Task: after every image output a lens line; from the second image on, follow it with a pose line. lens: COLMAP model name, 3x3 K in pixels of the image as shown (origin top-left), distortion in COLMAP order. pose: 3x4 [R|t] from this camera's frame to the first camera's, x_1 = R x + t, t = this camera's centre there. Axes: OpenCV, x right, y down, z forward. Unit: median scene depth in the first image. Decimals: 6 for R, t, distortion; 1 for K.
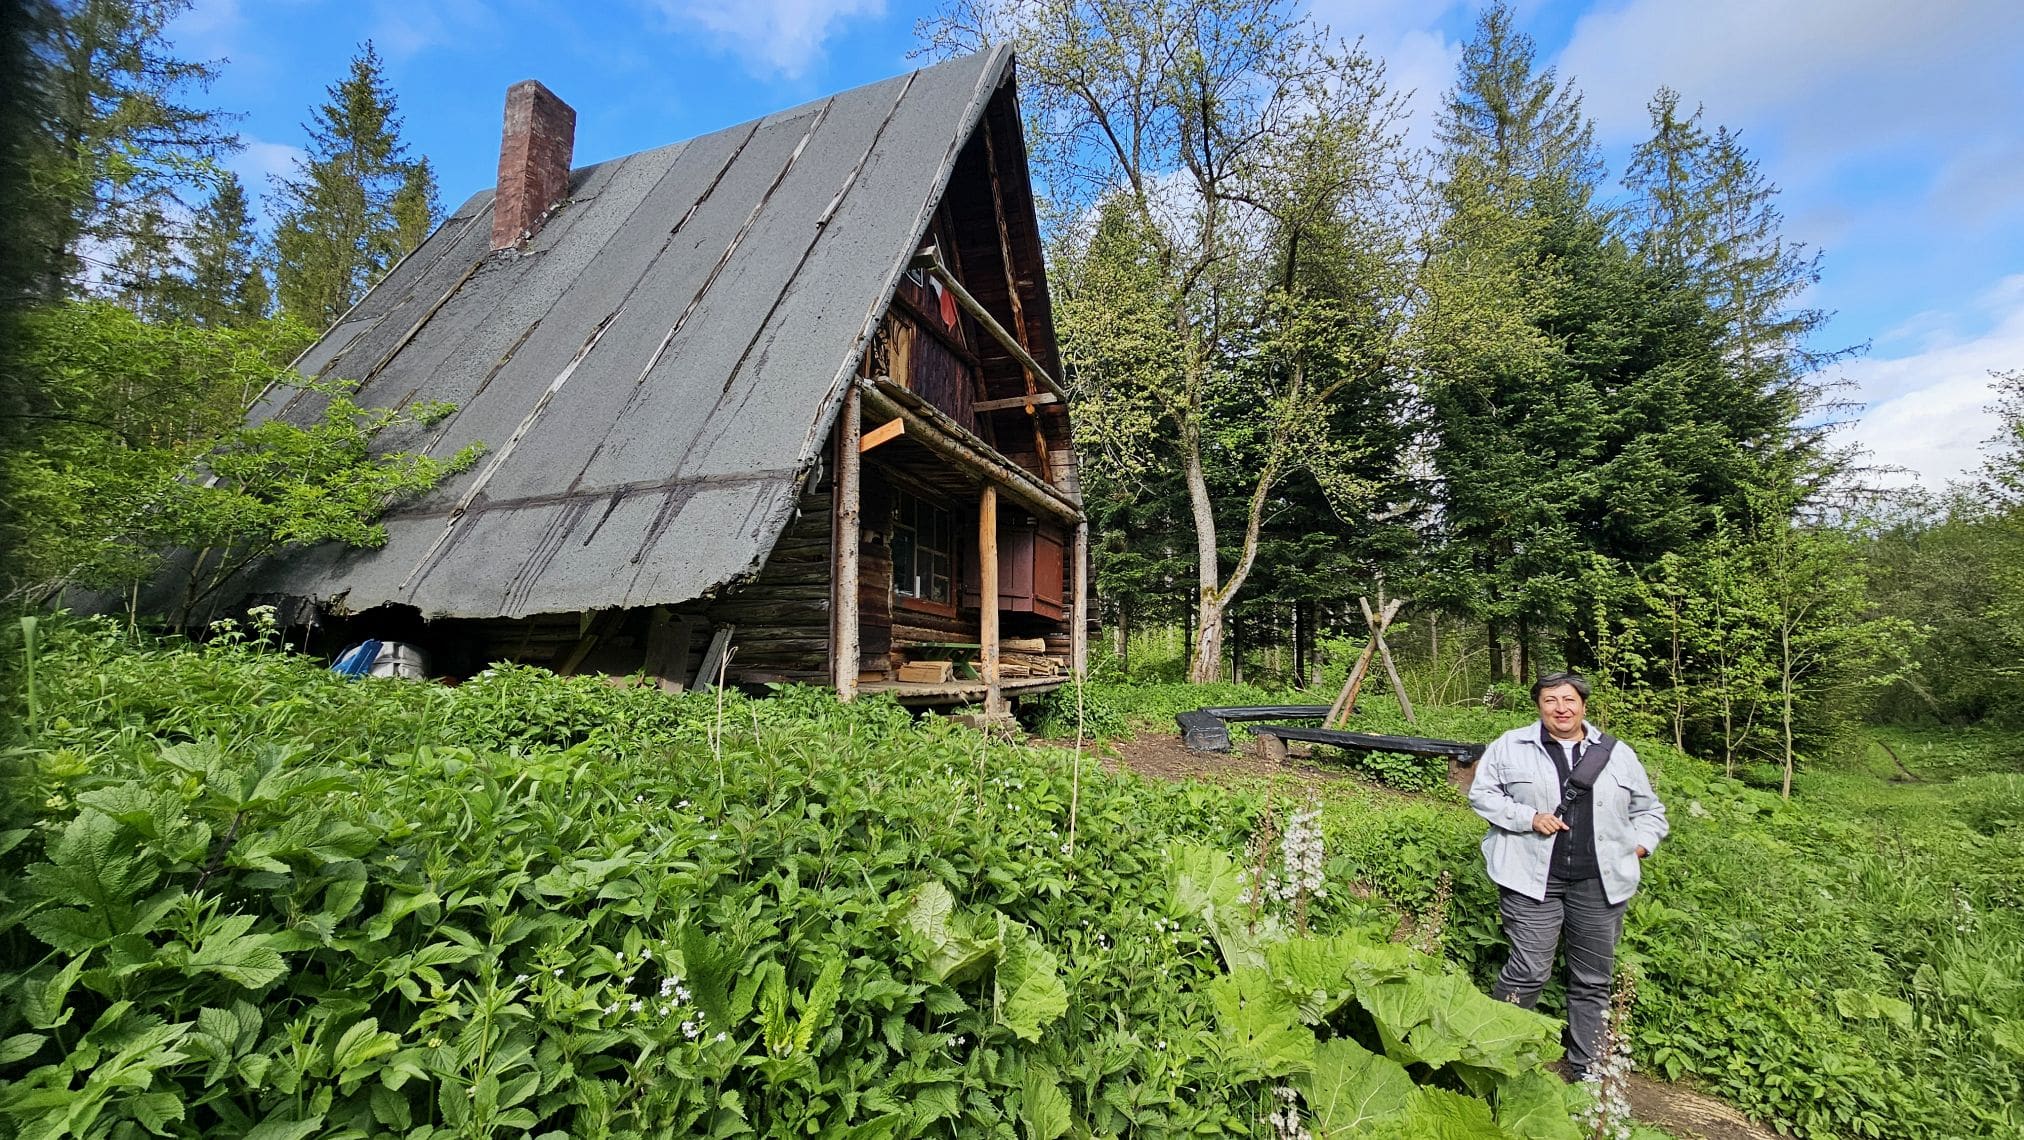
lens RADIAL K [[826.0, 0, 1043.9], [0, 826.0, 570.8], [0, 0, 1]] dist [-0.001531, -0.000002]
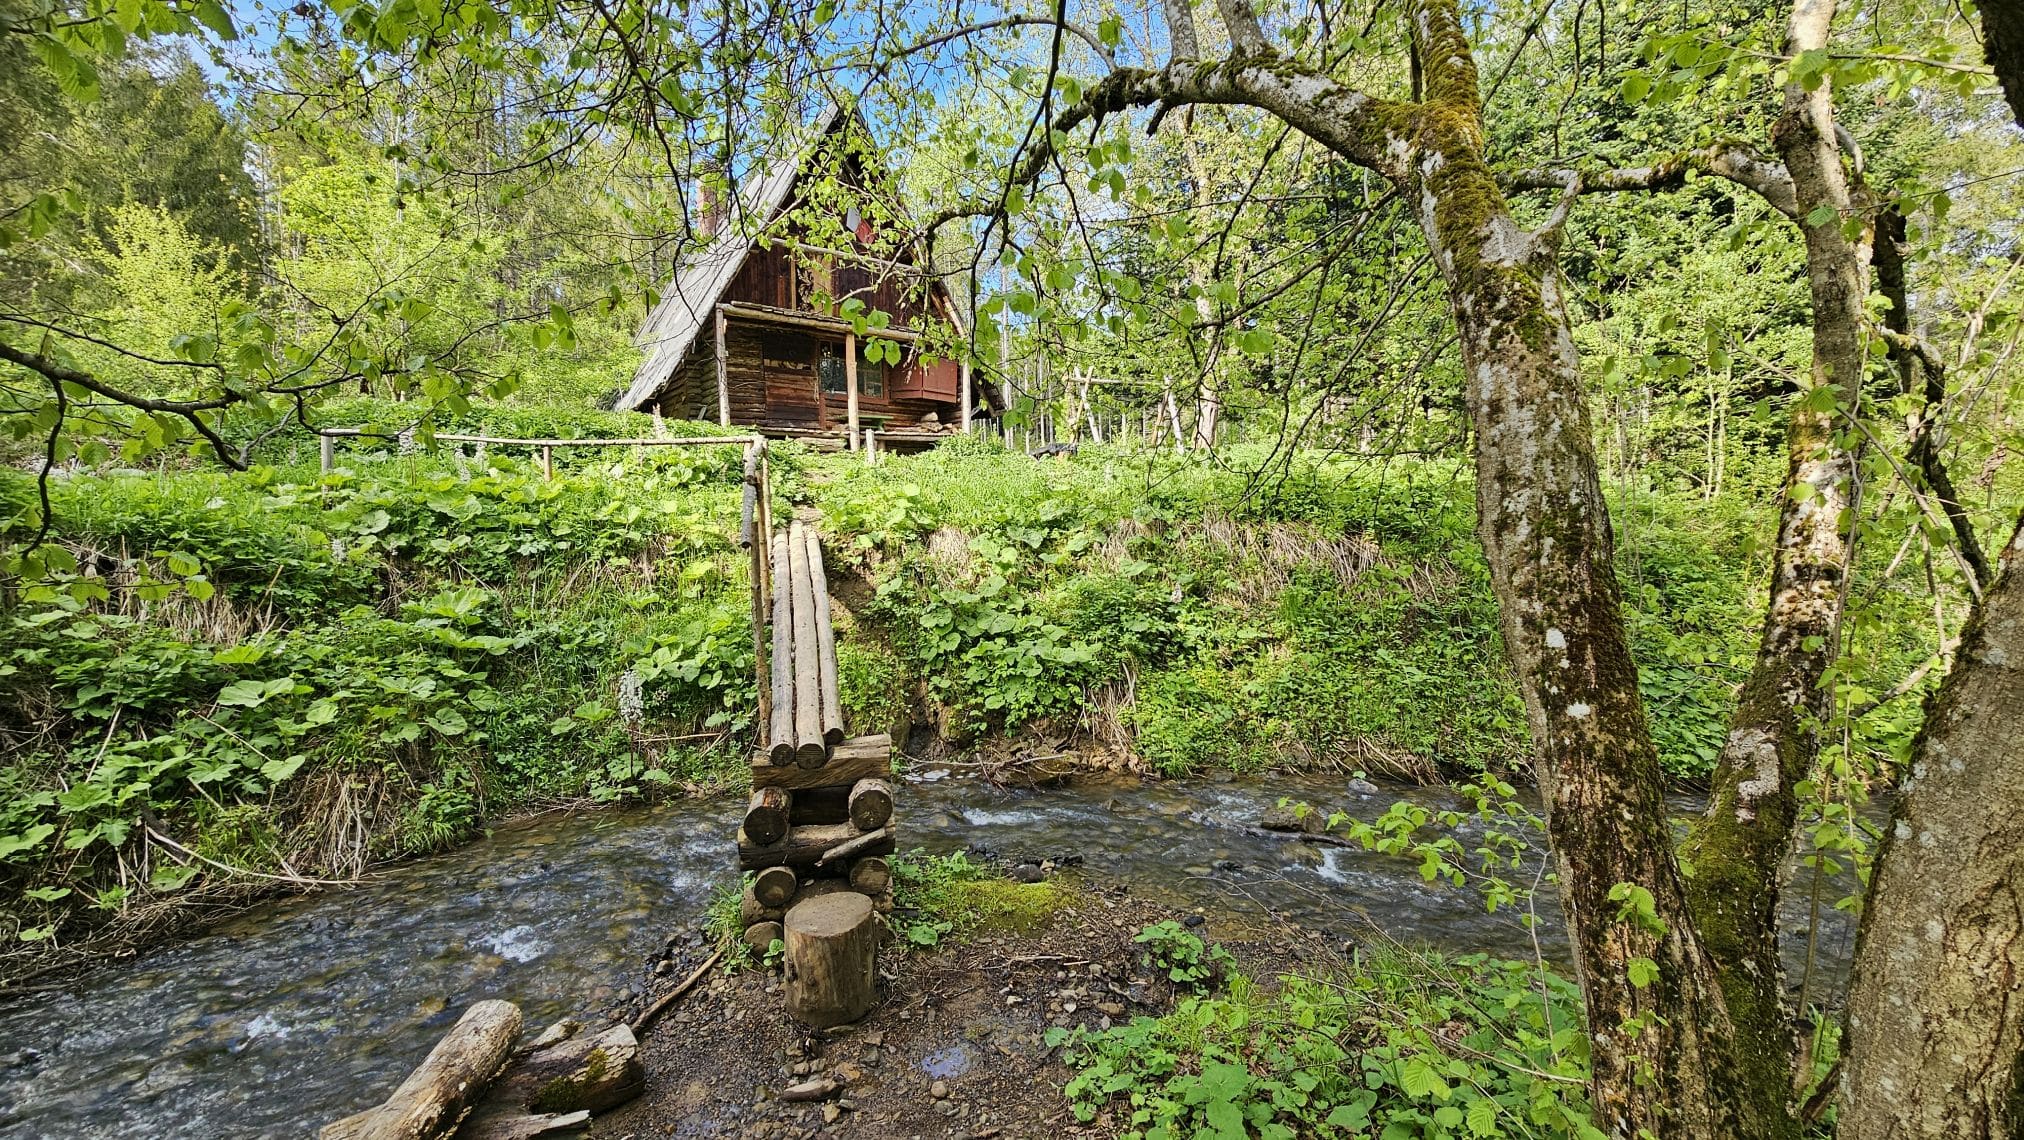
lens RADIAL K [[826.0, 0, 1043.9], [0, 826.0, 570.8], [0, 0, 1]] dist [-0.001531, -0.000002]
pose [[0.852930, 0.050617, -0.519566, 1.147041], [0.067334, 0.976306, 0.205650, 0.062602], [0.517665, -0.210389, 0.829313, -0.444402]]
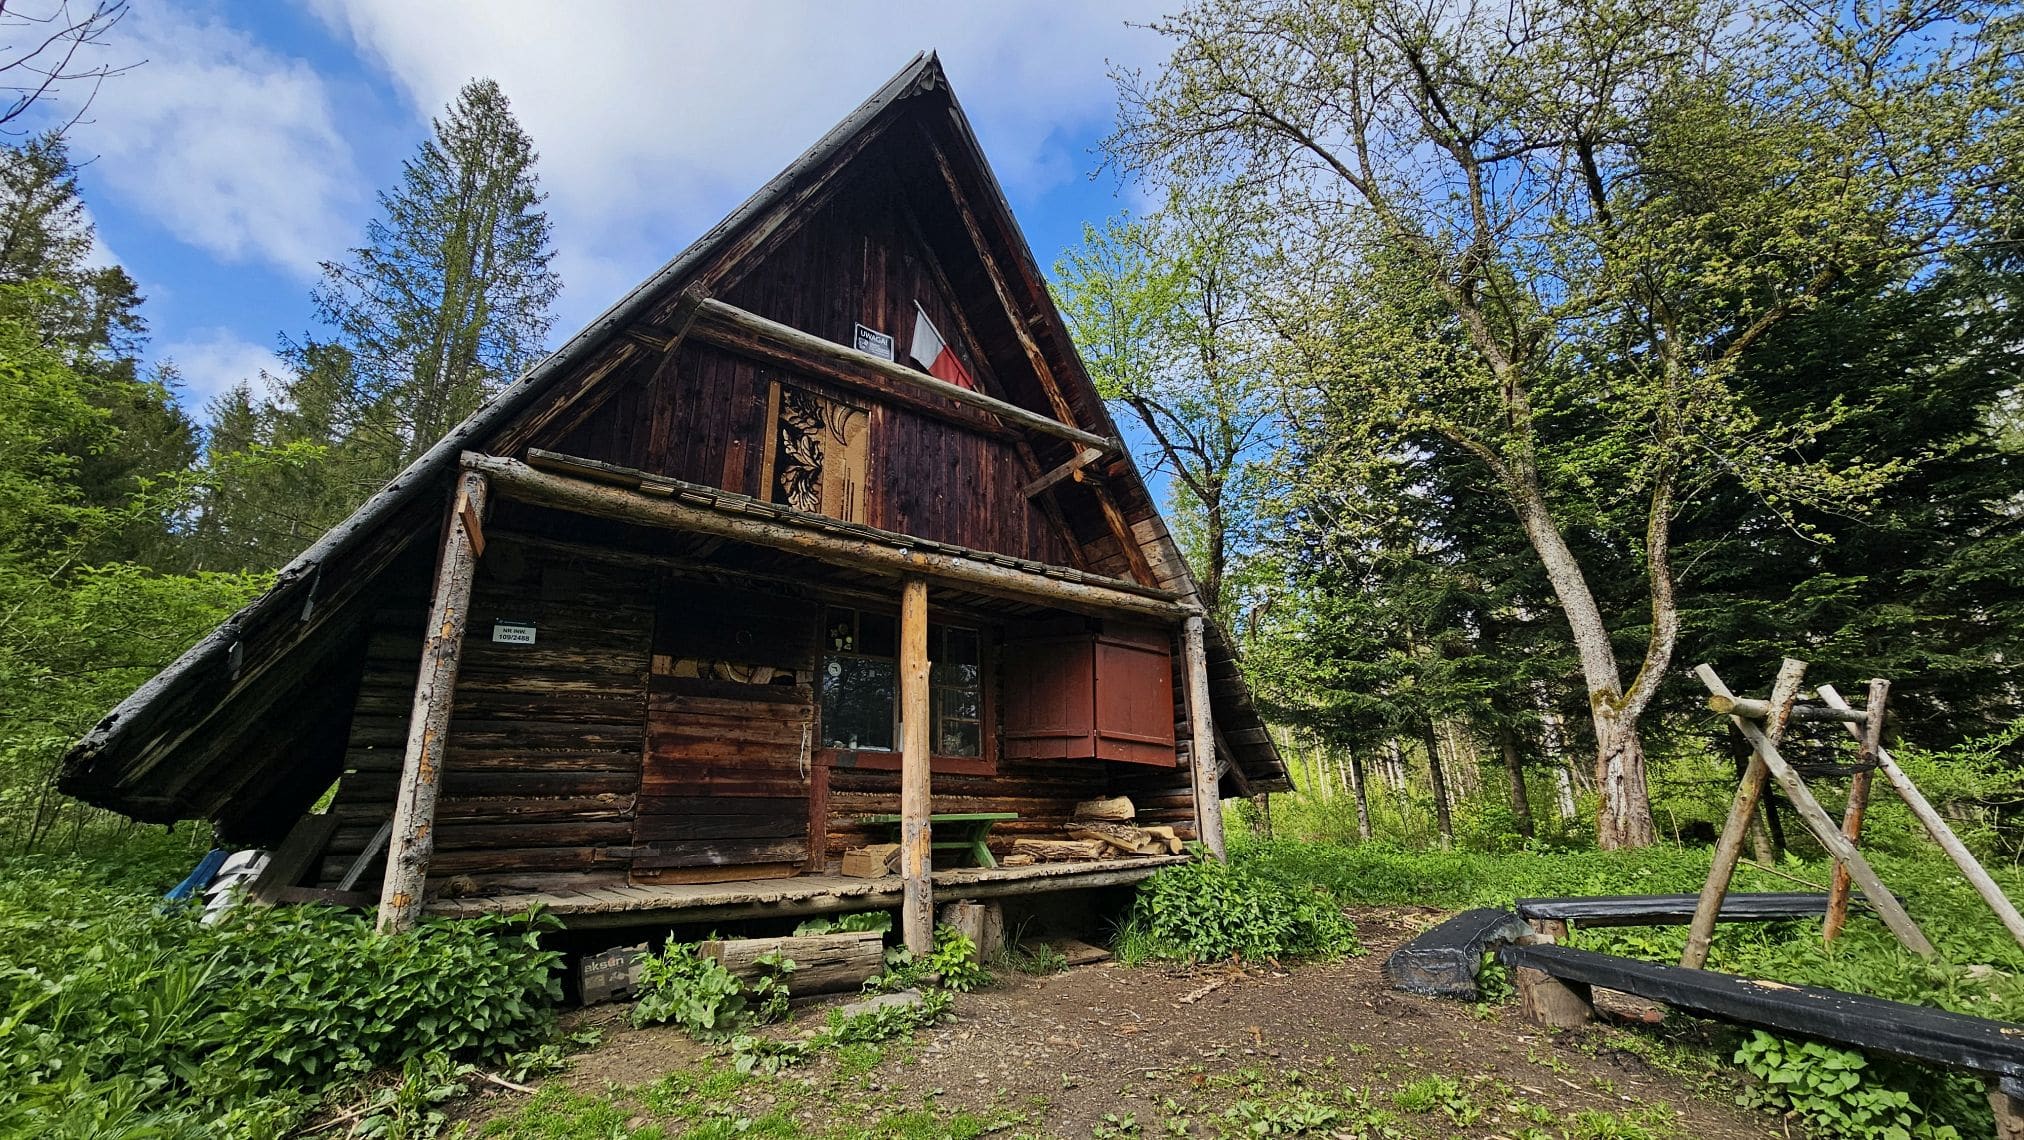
lens RADIAL K [[826.0, 0, 1043.9], [0, 826.0, 570.8], [0, 0, 1]] dist [-0.001531, -0.000002]
pose [[0.838600, -0.201866, -0.505965, 0.310695], [0.102281, 0.970634, -0.217733, 0.042679], [0.535059, 0.130840, 0.834621, 0.383275]]
